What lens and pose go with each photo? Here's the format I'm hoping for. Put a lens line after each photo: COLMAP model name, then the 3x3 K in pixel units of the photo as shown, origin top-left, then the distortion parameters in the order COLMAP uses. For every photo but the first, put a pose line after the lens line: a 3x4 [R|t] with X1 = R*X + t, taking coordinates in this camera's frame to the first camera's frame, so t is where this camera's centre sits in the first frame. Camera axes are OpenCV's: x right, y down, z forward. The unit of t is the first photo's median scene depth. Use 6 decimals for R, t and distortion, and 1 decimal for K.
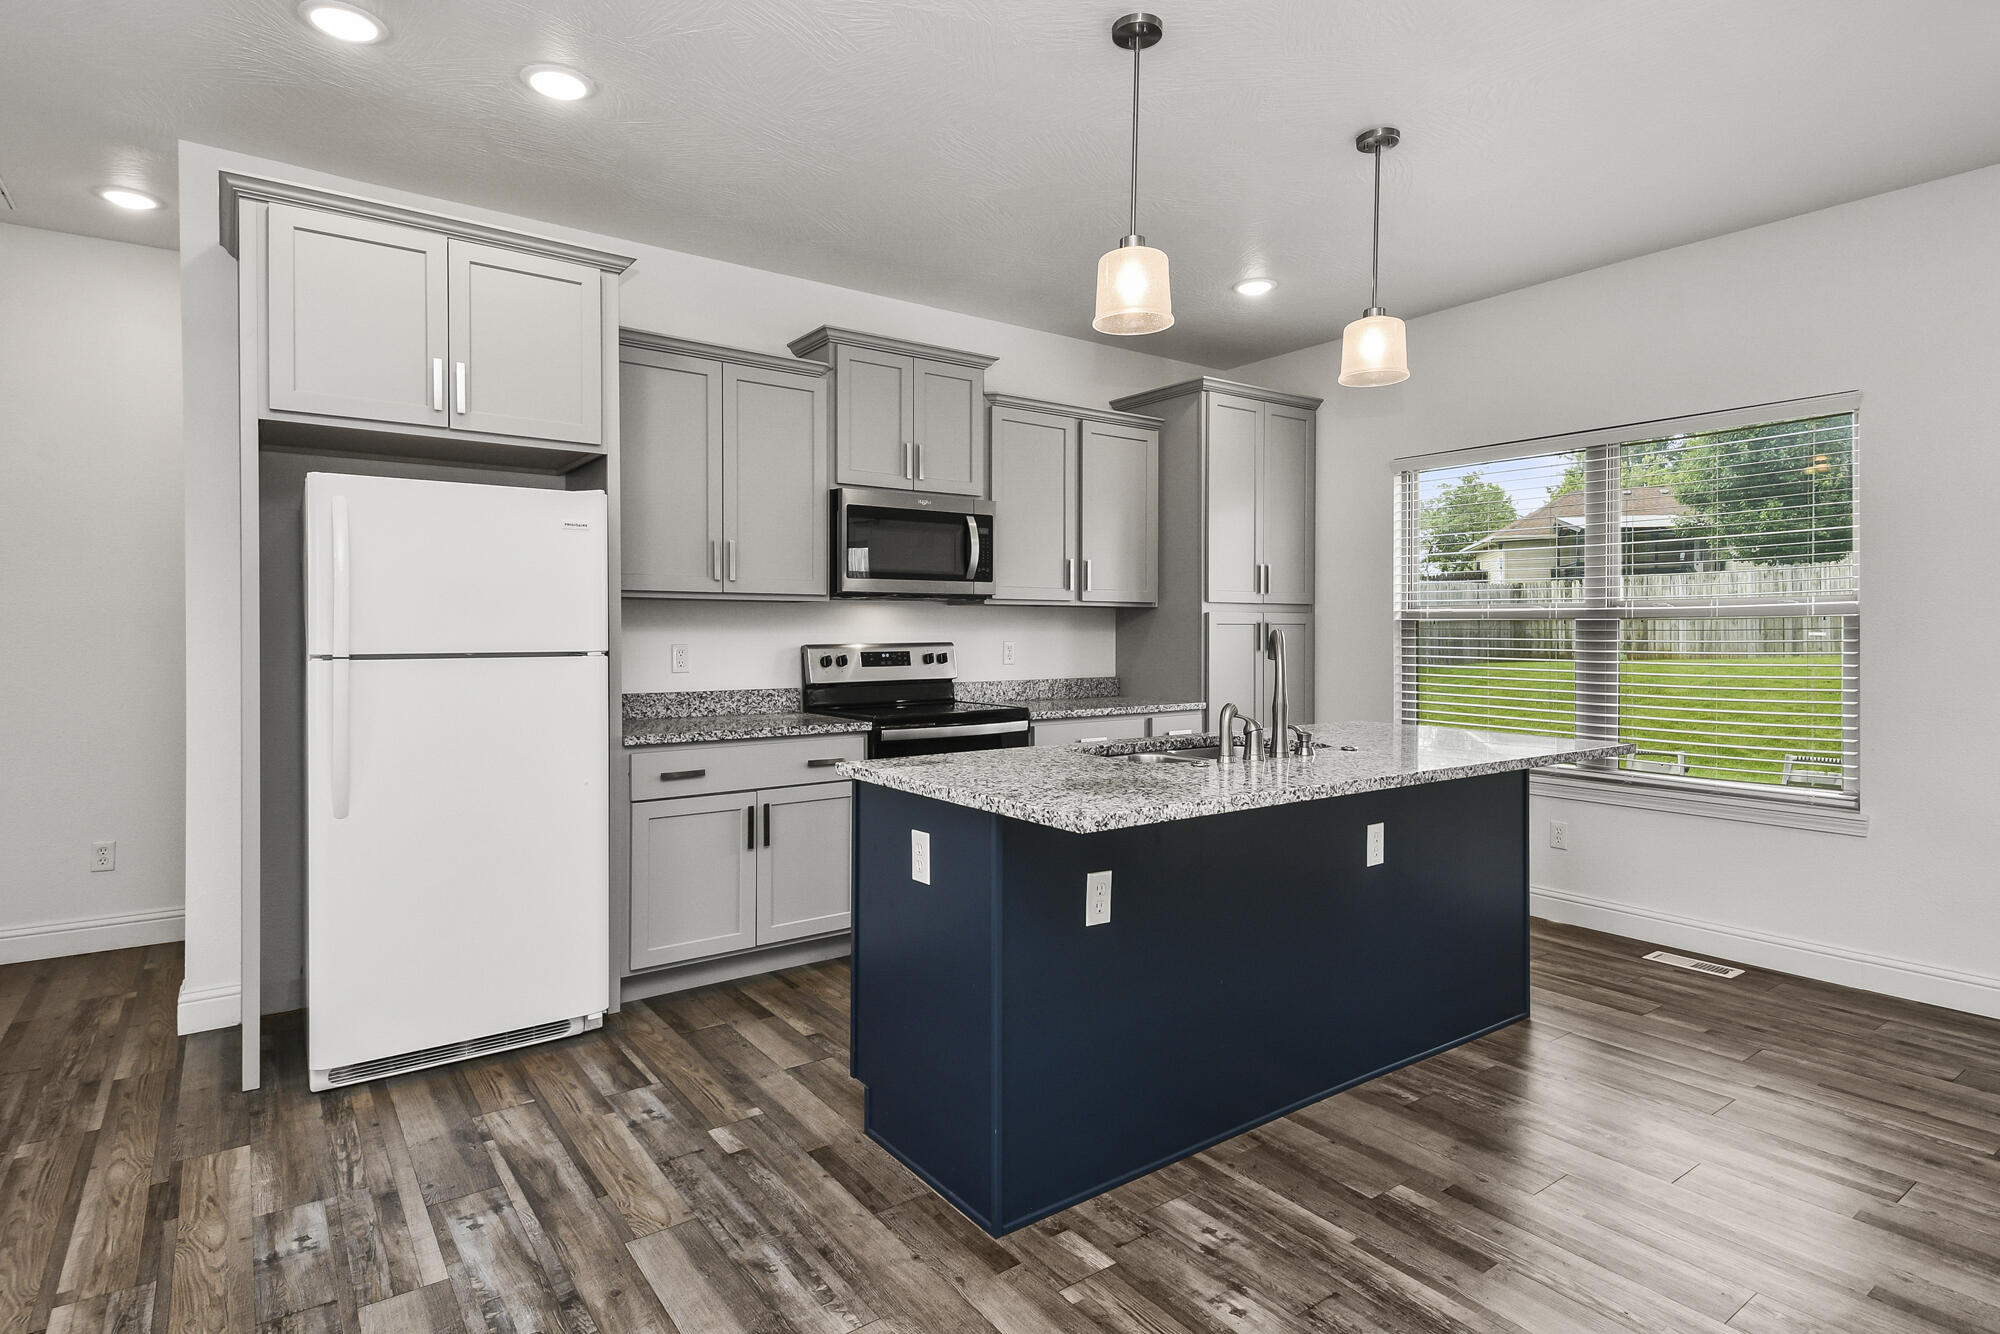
lens RADIAL K [[1055.7, 0, 1040.5], [0, 1055.7, 636.6], [0, 0, 1]] dist [0.018543, -0.001324]
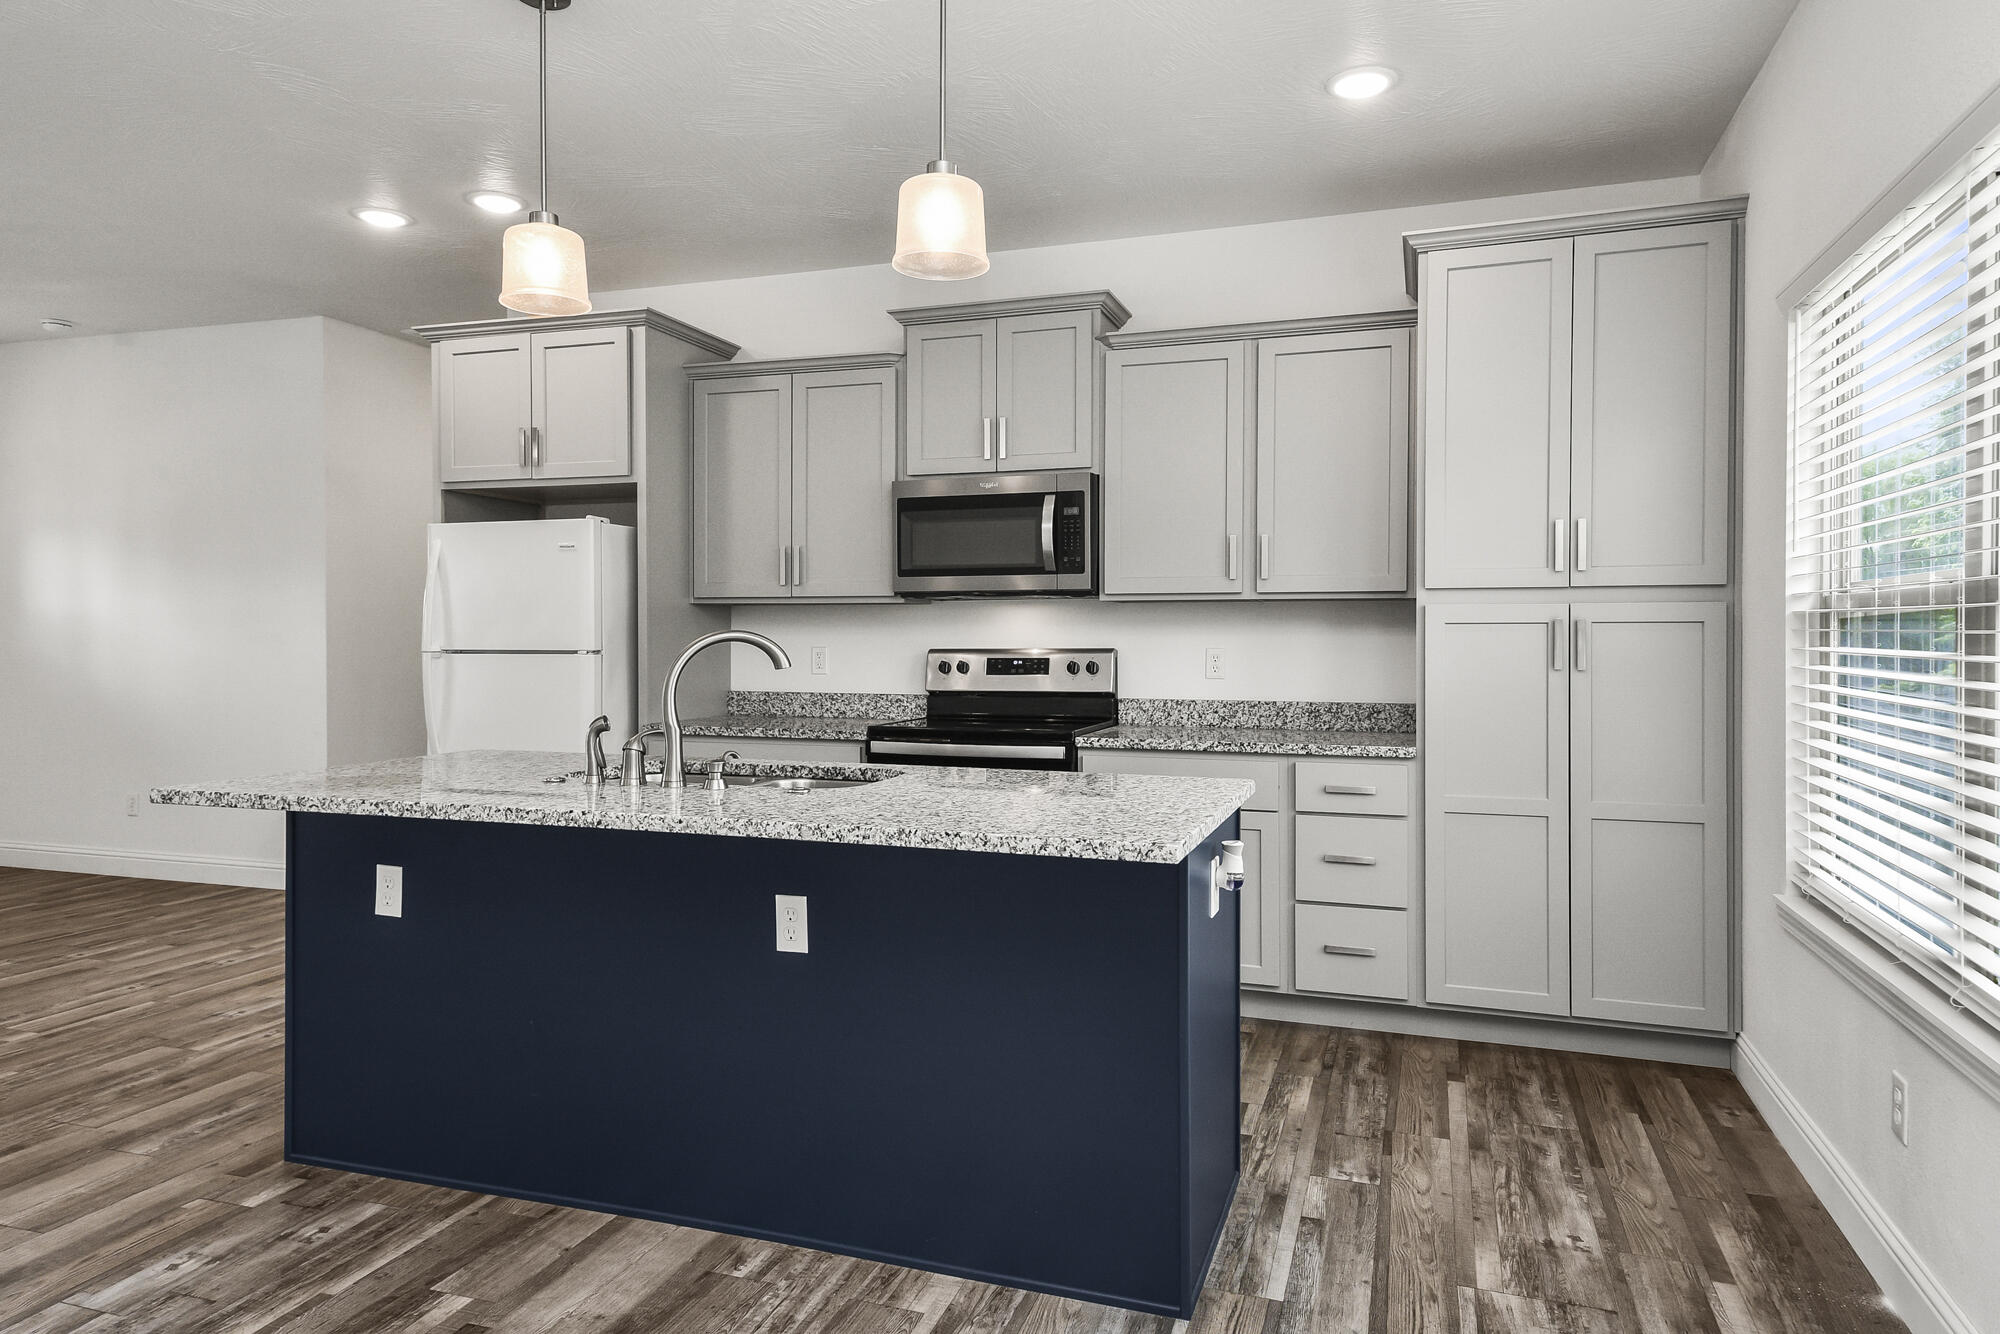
lens RADIAL K [[1286.5, 0, 1043.2], [0, 1286.5, 652.3], [0, 0, 1]] dist [0.036419, -0.018870]
pose [[0.562305, 0.010784, -0.826859, 0.875791], [-0.006522, 0.999942, 0.008606, 0.000113], [0.826904, 0.000554, 0.562343, 0.490892]]
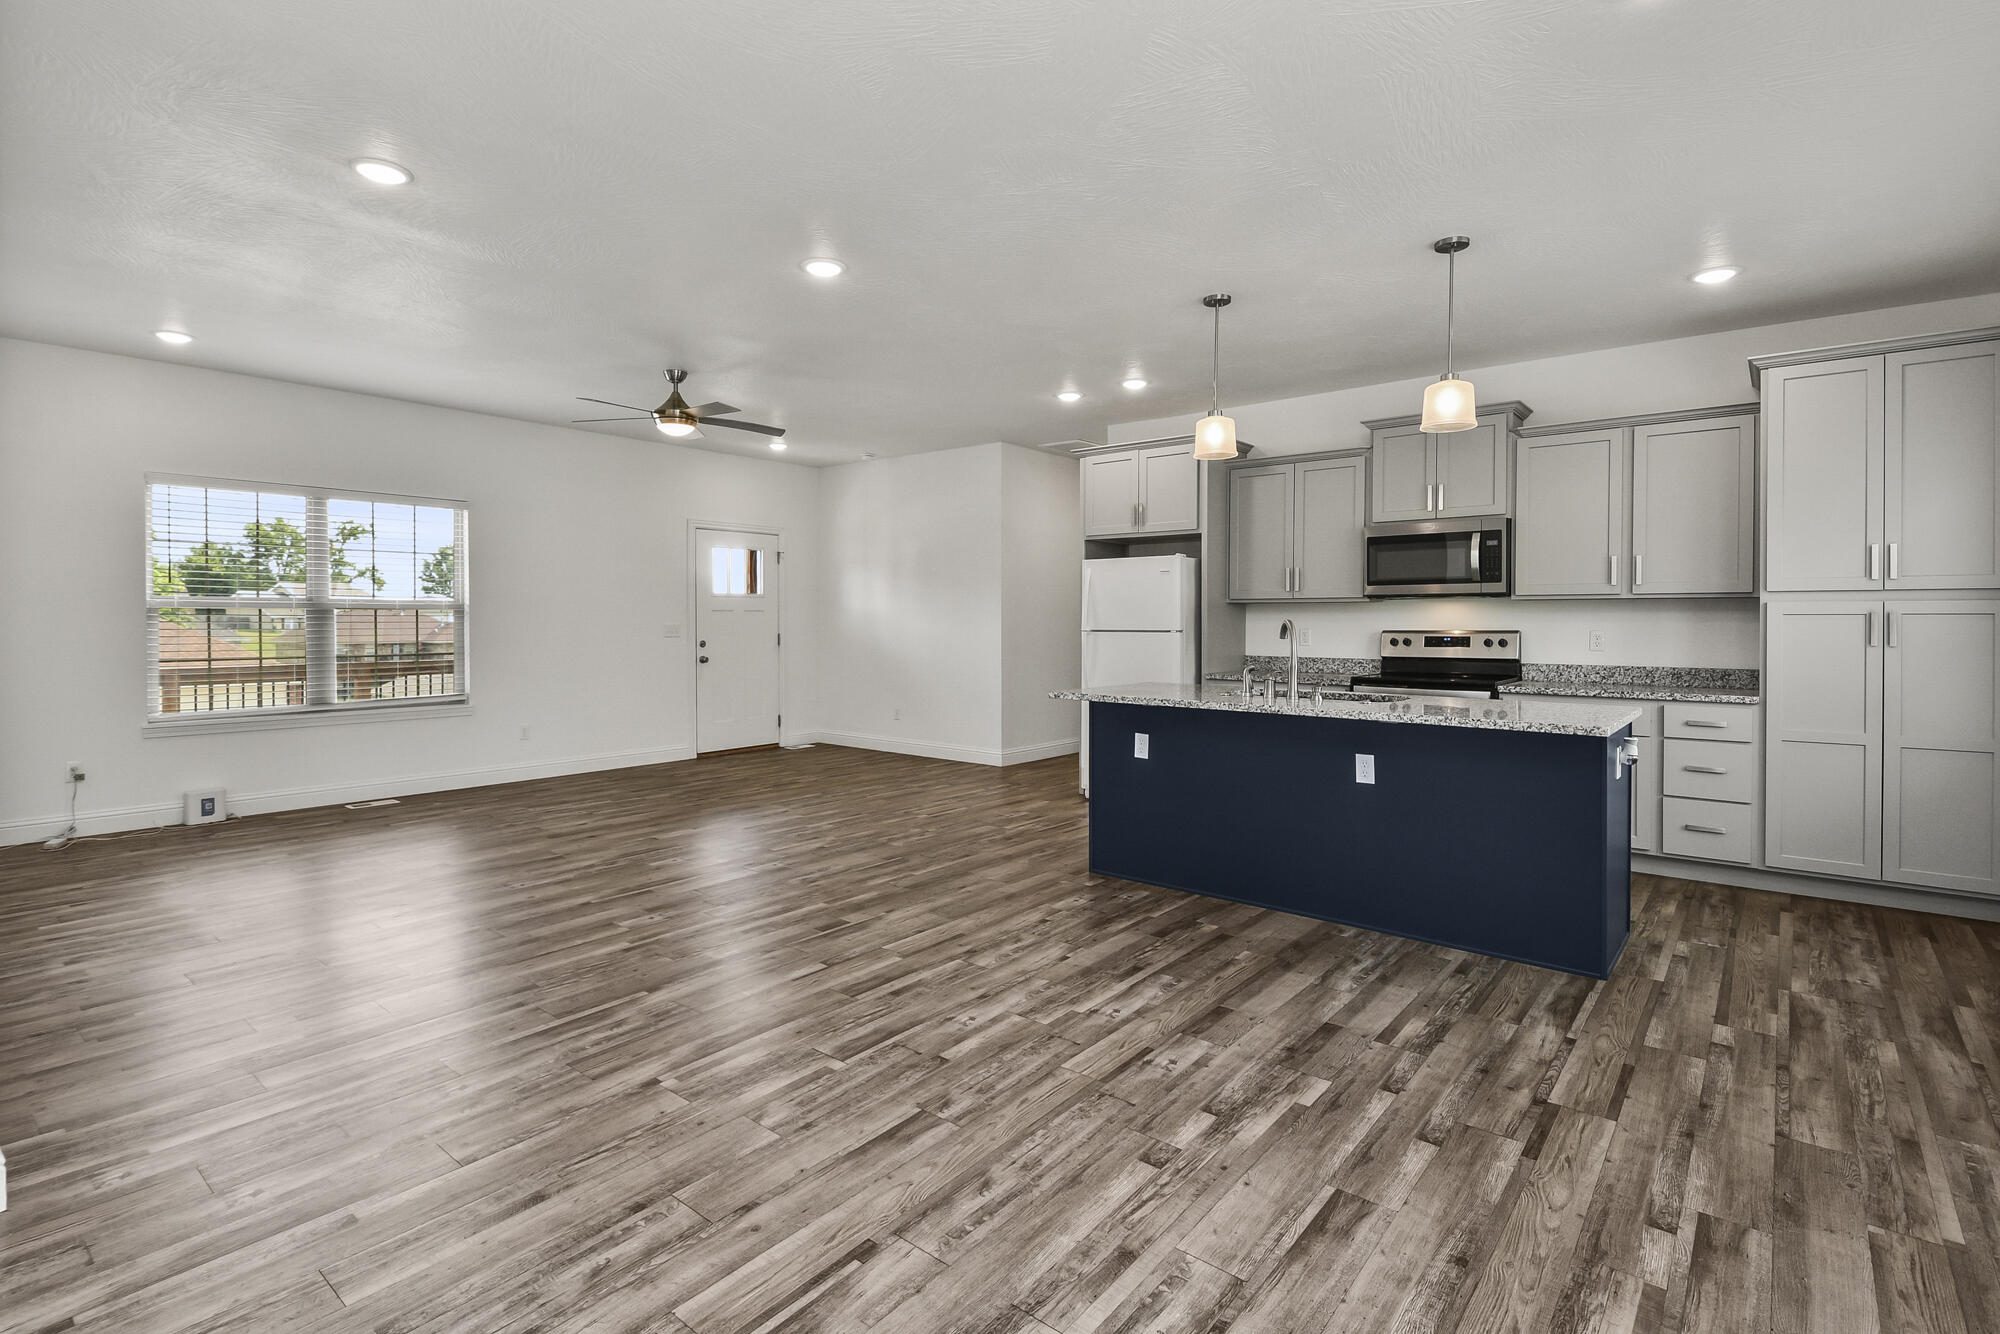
lens RADIAL K [[1015.5, 0, 919.9], [0, 1015.5, 631.5], [0, 0, 1]] dist [0.002170, -0.016235]
pose [[0.175182, 0.012150, -0.984461, 1.201238], [-0.006496, 0.999916, 0.011185, -0.002434], [0.984515, 0.004436, 0.175246, 0.117764]]
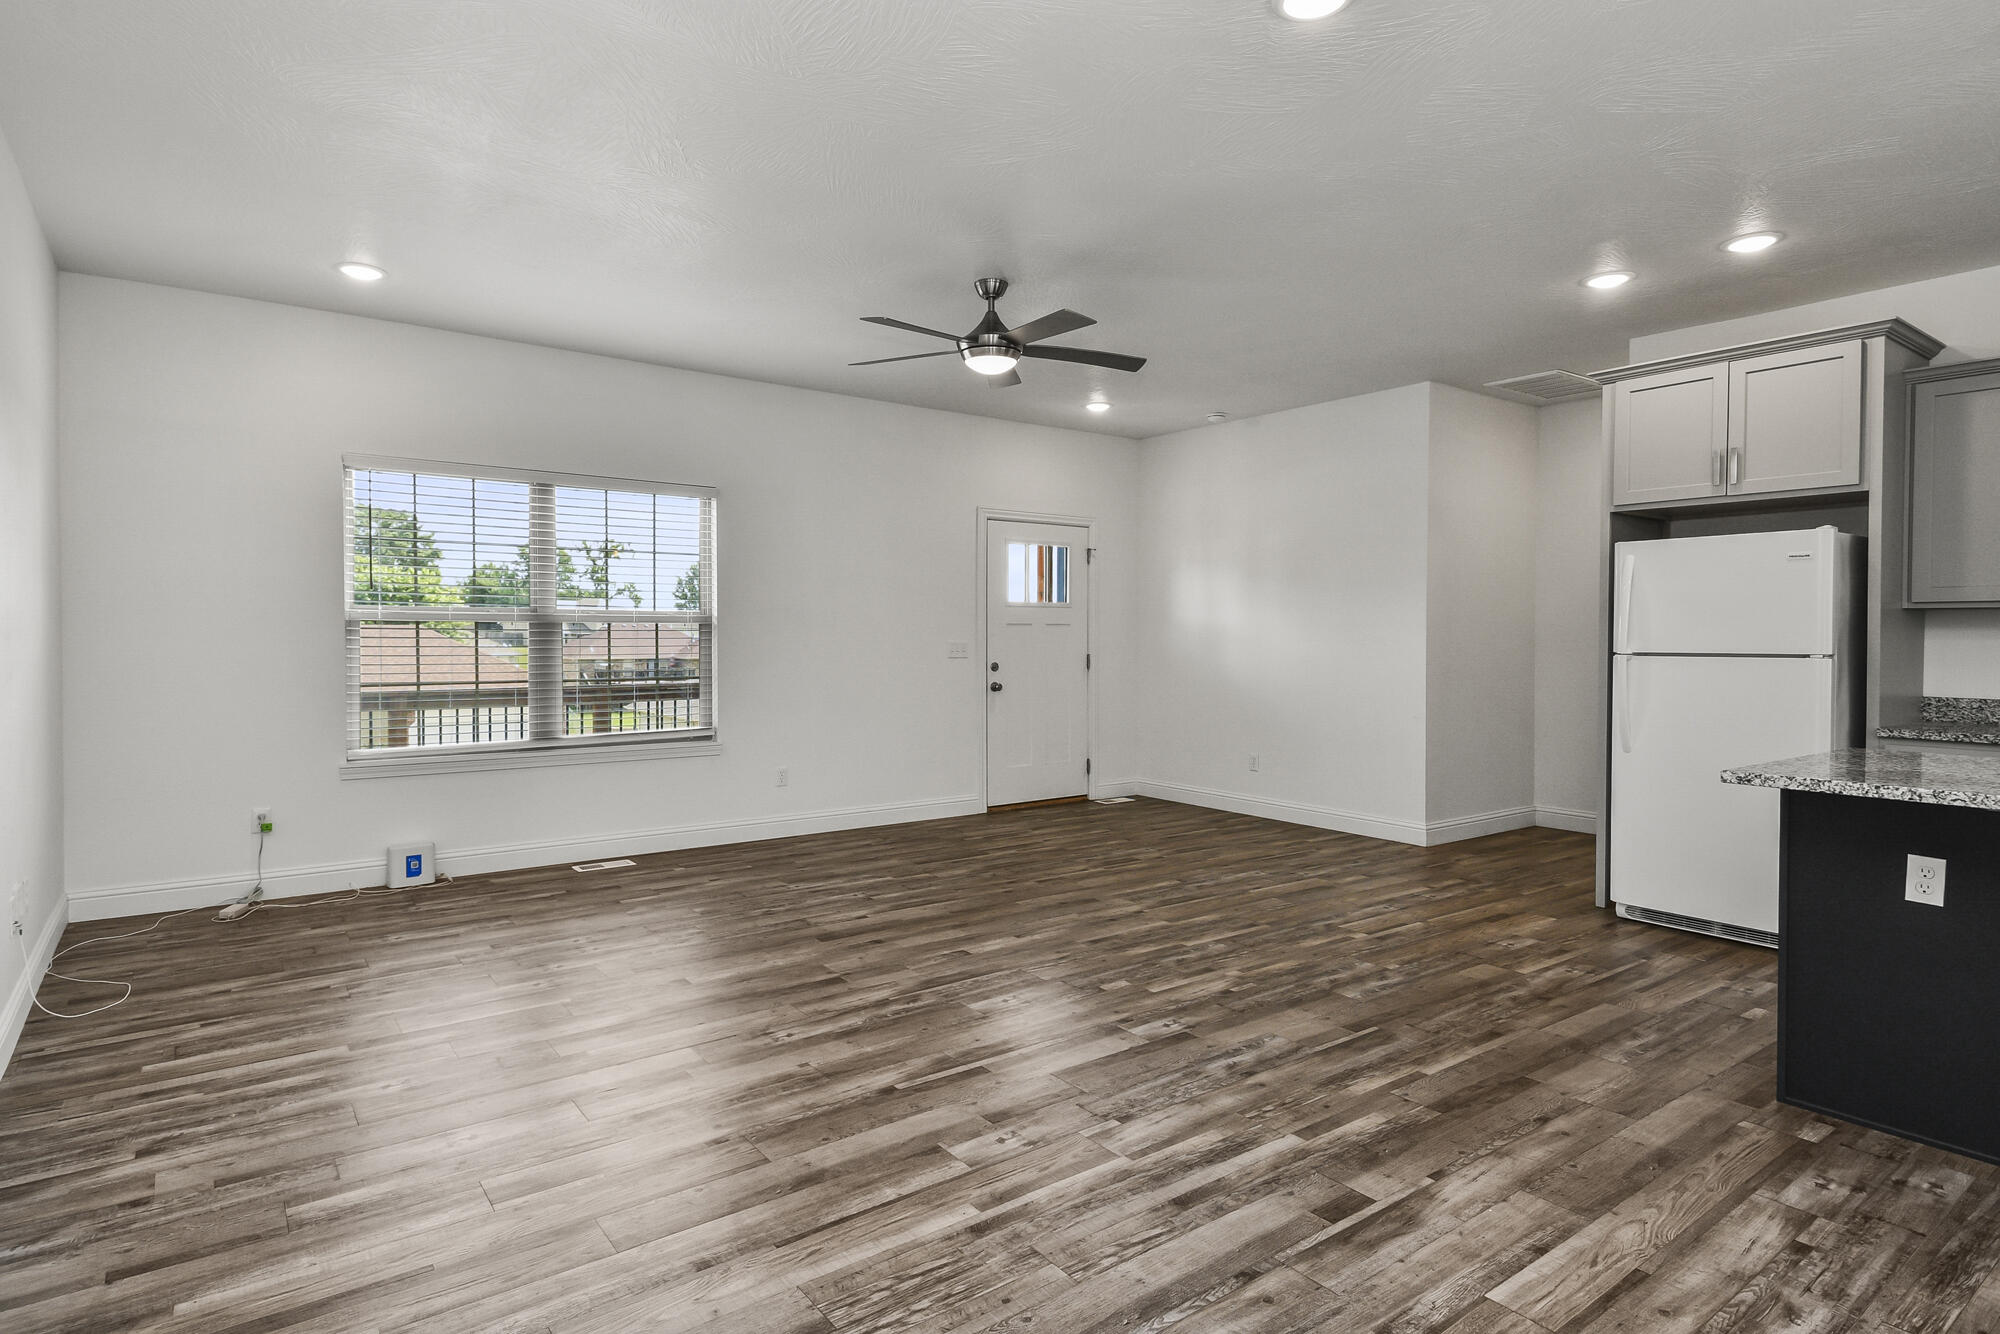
lens RADIAL K [[1074.2, 0, 922.0], [0, 1074.2, 655.9], [0, 0, 1]] dist [0.003871, -0.000181]
pose [[-0.054831, 0.018253, -0.998329, 0.741751], [-0.008569, 0.999787, 0.018750, 0.000472], [0.998459, 0.009583, -0.054663, 0.006830]]
